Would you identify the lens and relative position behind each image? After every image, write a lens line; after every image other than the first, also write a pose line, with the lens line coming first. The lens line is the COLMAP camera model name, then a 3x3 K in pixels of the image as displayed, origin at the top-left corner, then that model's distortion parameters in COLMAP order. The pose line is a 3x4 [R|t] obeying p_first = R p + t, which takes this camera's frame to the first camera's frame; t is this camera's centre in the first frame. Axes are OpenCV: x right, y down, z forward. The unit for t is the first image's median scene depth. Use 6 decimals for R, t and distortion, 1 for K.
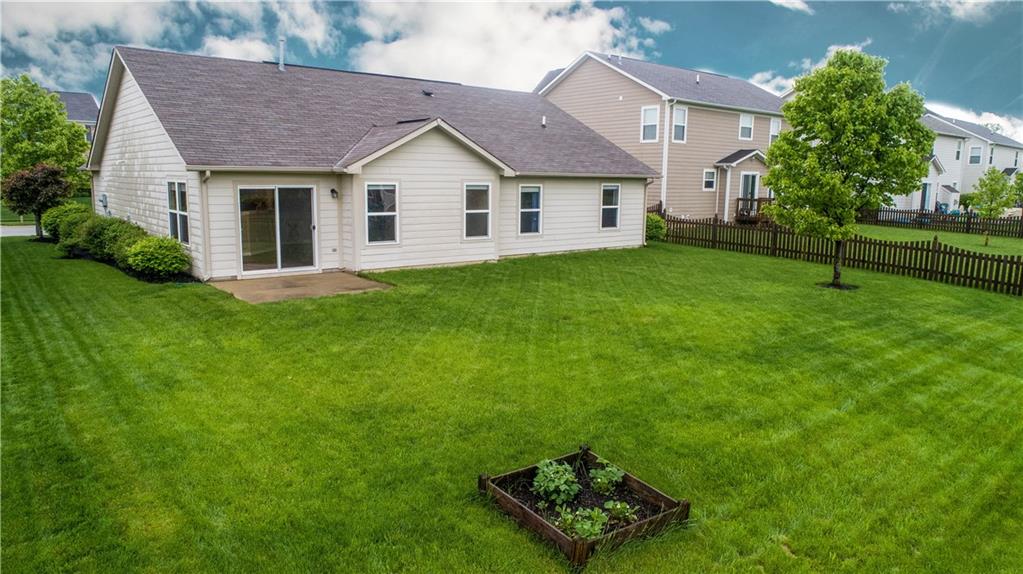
lens RADIAL K [[684.1, 0, 512.4], [0, 684.1, 293.1], [0, 0, 1]] dist [-0.016197, 0.005754]
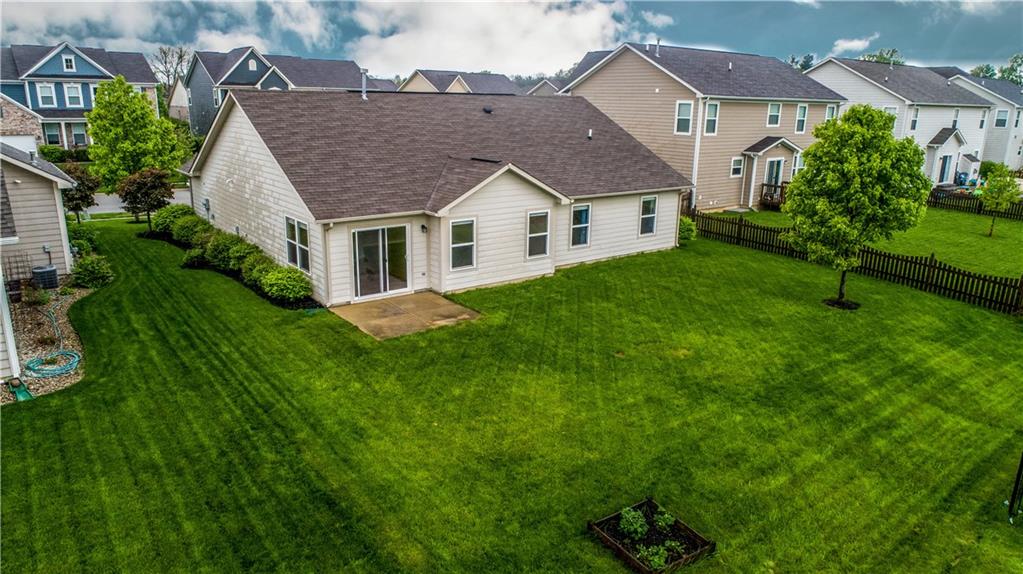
lens RADIAL K [[684.1, 0, 512.4], [0, 684.1, 293.1], [0, 0, 1]] dist [-0.016197, 0.005754]
pose [[0.999544, 0.012826, -0.027352, -0.070996], [-0.009776, 0.994012, 0.108833, -0.168846], [0.028584, -0.108516, 0.993684, -0.215220]]
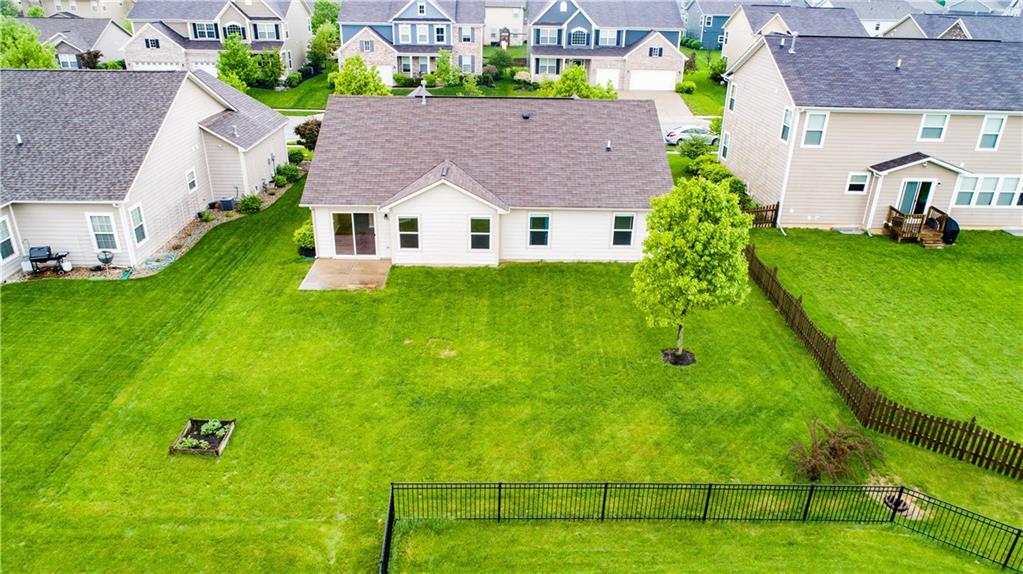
lens RADIAL K [[684.1, 0, 512.4], [0, 684.1, 293.1], [0, 0, 1]] dist [-0.016197, 0.005754]
pose [[0.786162, 0.261929, -0.559770, 1.007013], [-0.111825, 0.951084, 0.287983, -0.499475], [0.607820, -0.163805, 0.776996, -0.165795]]
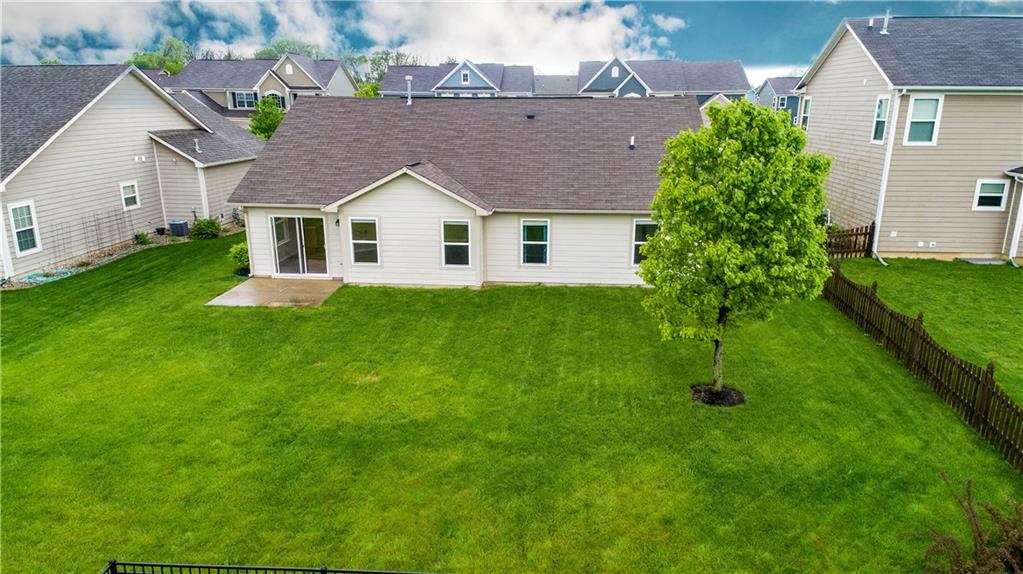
lens RADIAL K [[674.4, 0, 510.4], [0, 674.4, 296.0], [0, 0, 1]] dist [0.173728, -0.169423]
pose [[0.715293, 0.180402, -0.675137, 0.916379], [-0.108113, 0.983040, 0.148133, -0.242823], [0.690411, -0.032968, 0.722666, 0.271071]]
